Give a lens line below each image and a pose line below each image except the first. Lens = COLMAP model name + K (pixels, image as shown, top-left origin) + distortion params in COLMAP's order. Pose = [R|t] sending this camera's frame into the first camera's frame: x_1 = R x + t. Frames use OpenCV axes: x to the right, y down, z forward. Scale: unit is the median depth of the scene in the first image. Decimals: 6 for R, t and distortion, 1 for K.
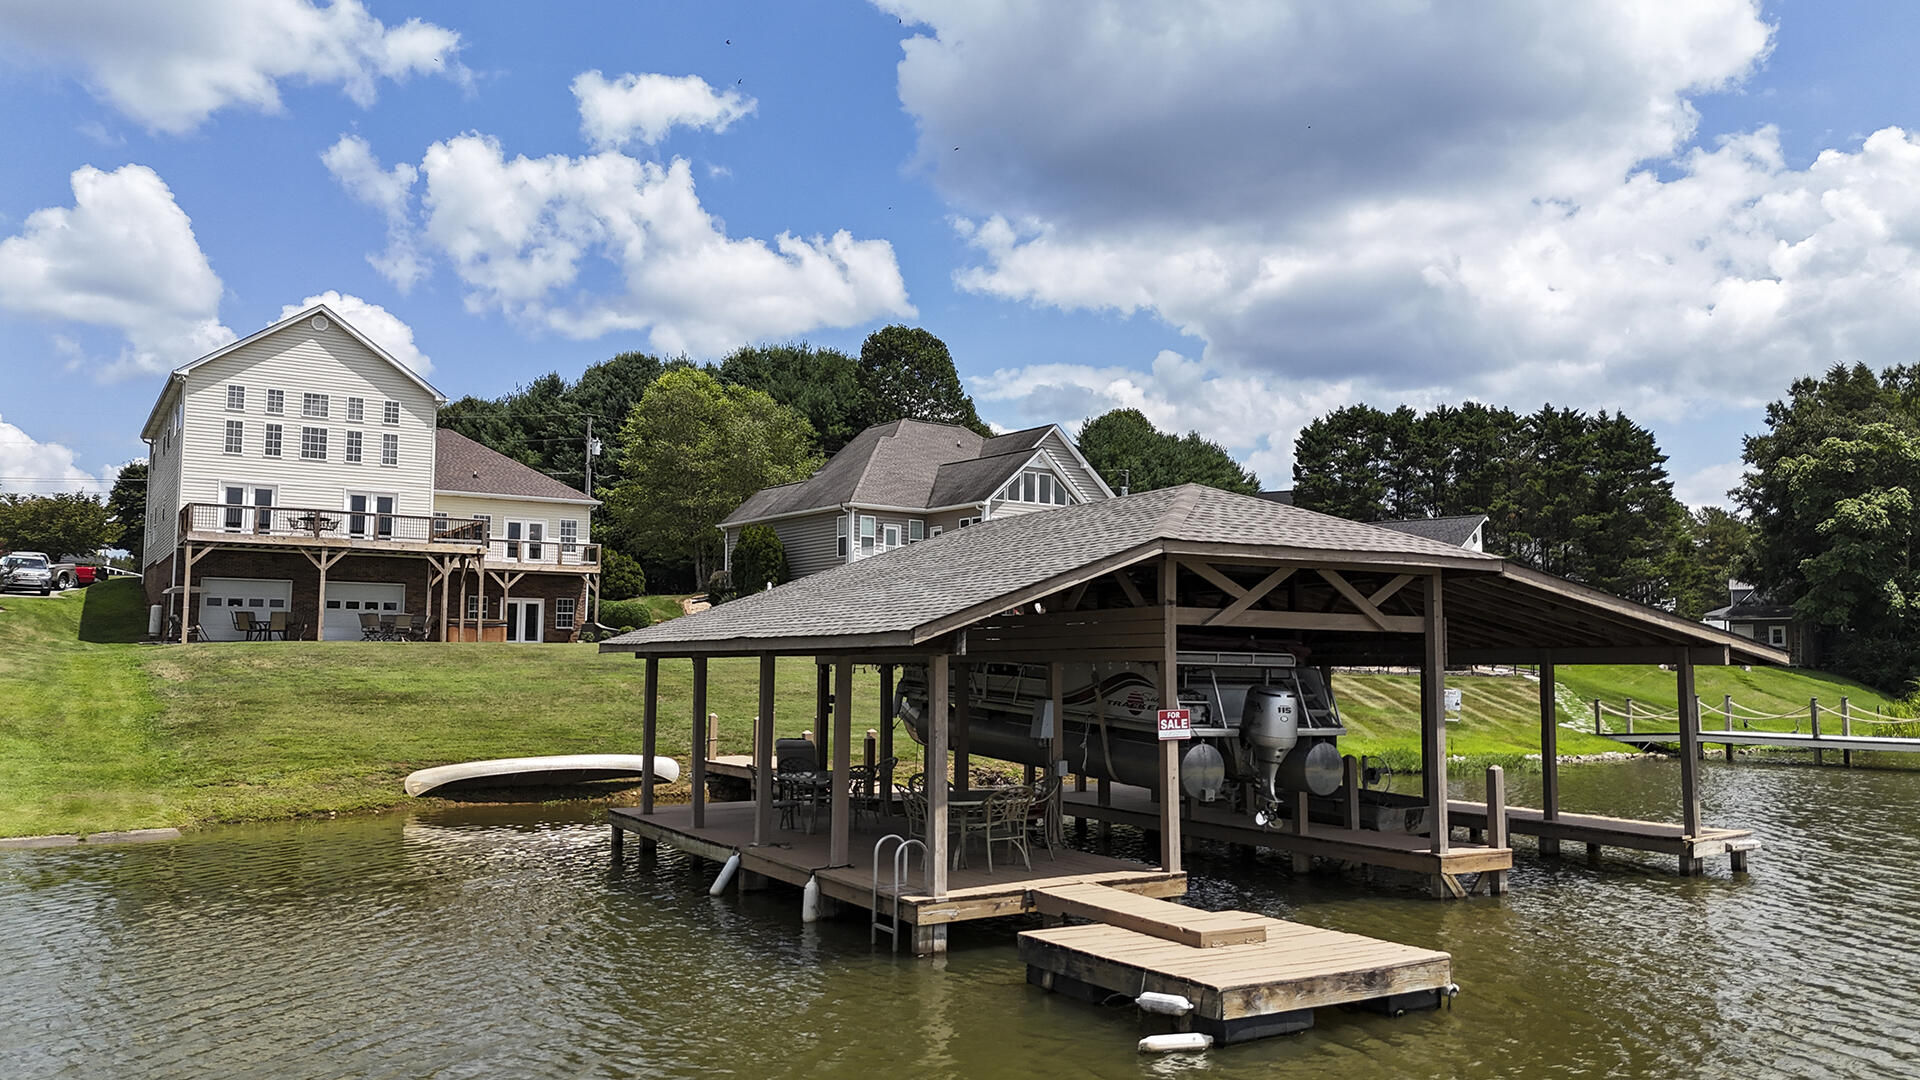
lens RADIAL K [[1353.5, 0, 960.0], [0, 1353.5, 540.0], [0, 0, 1]] dist [0.012531, 0.000869]
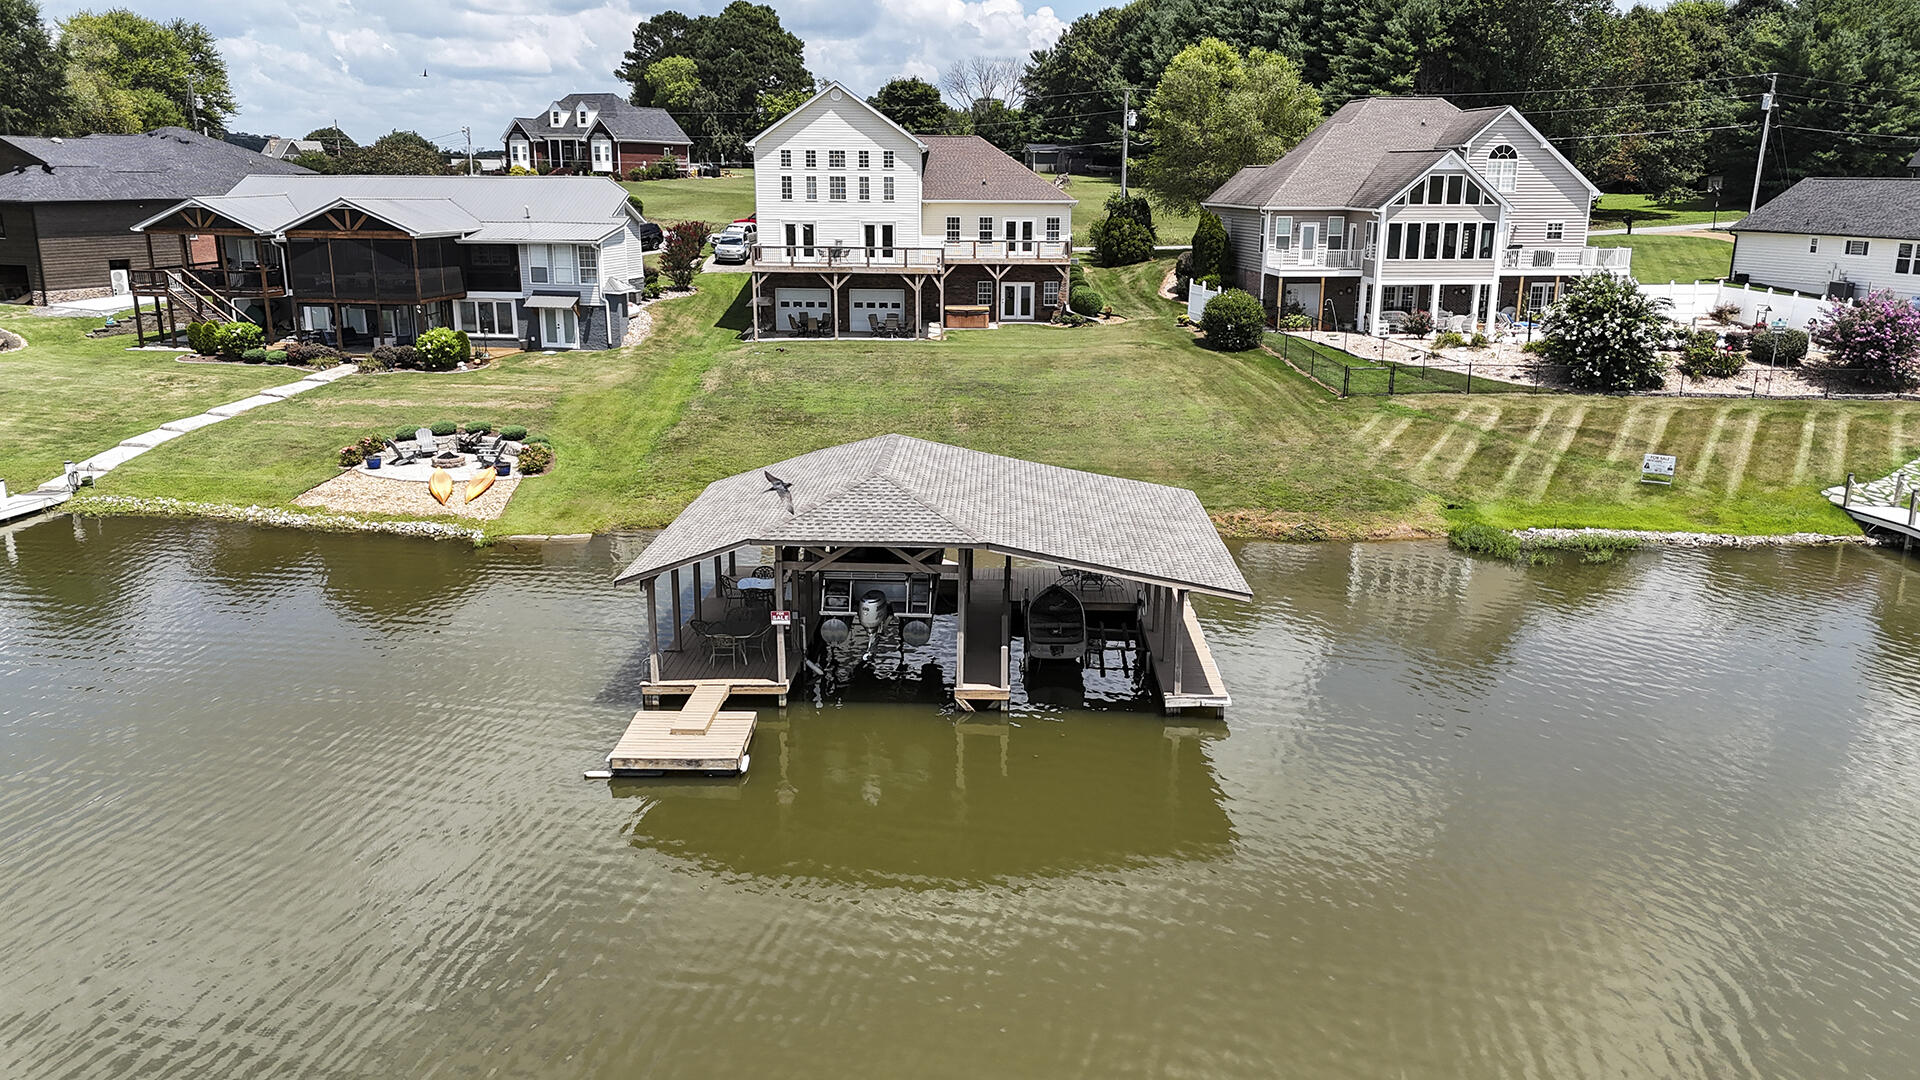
lens RADIAL K [[1409.5, 0, 967.6], [0, 1409.5, 544.2], [0, 0, 1]] dist [0.076071, -0.073131]
pose [[0.847280, 0.134245, -0.513901, 0.352259], [0.045305, 0.945741, 0.321749, -0.152629], [0.529211, -0.295894, 0.795225, -0.157577]]
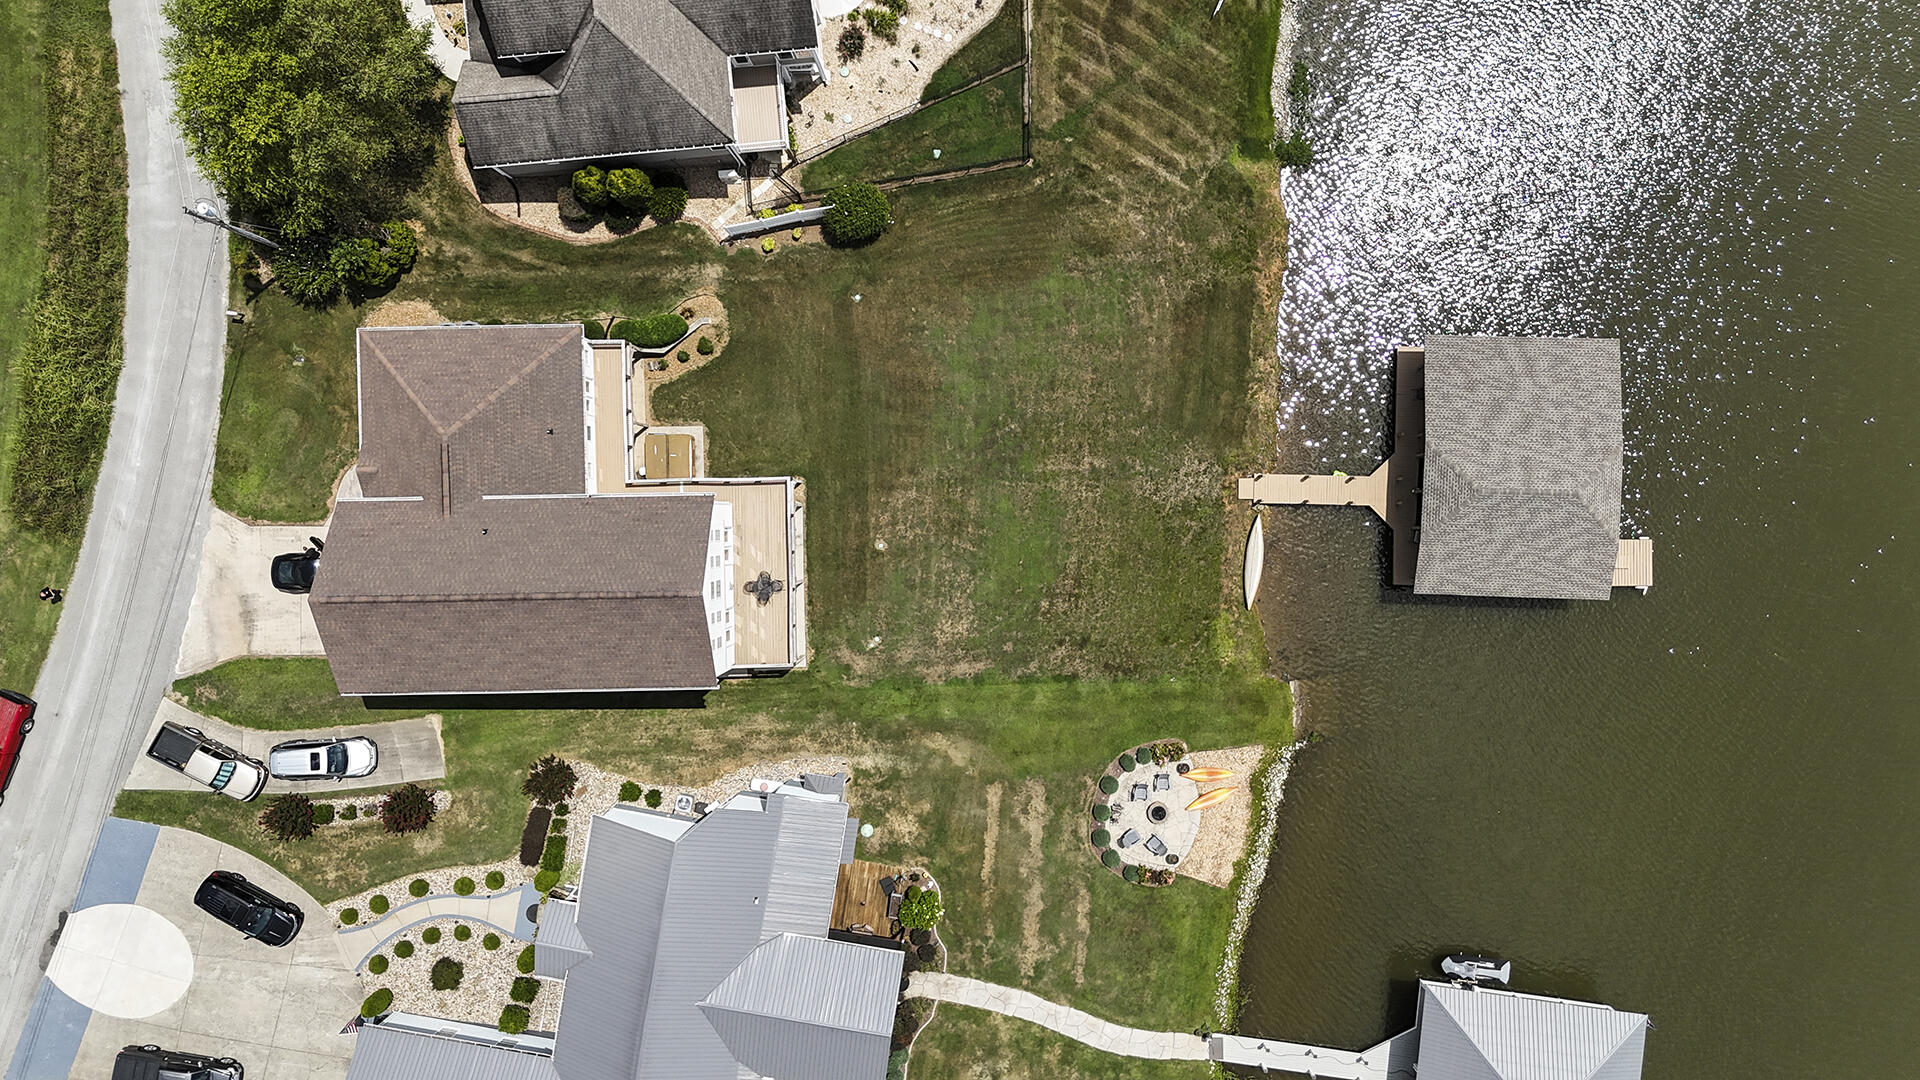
lens RADIAL K [[1410.0, 0, 960.0], [0, 1410.0, 540.0], [0, 0, 1]] dist [0.092342, -0.091595]
pose [[0.531141, -0.846906, -0.025289, -0.225774], [-0.051410, -0.062005, 0.996751, -1.179430], [-0.845722, -0.528115, -0.076473, 0.759909]]
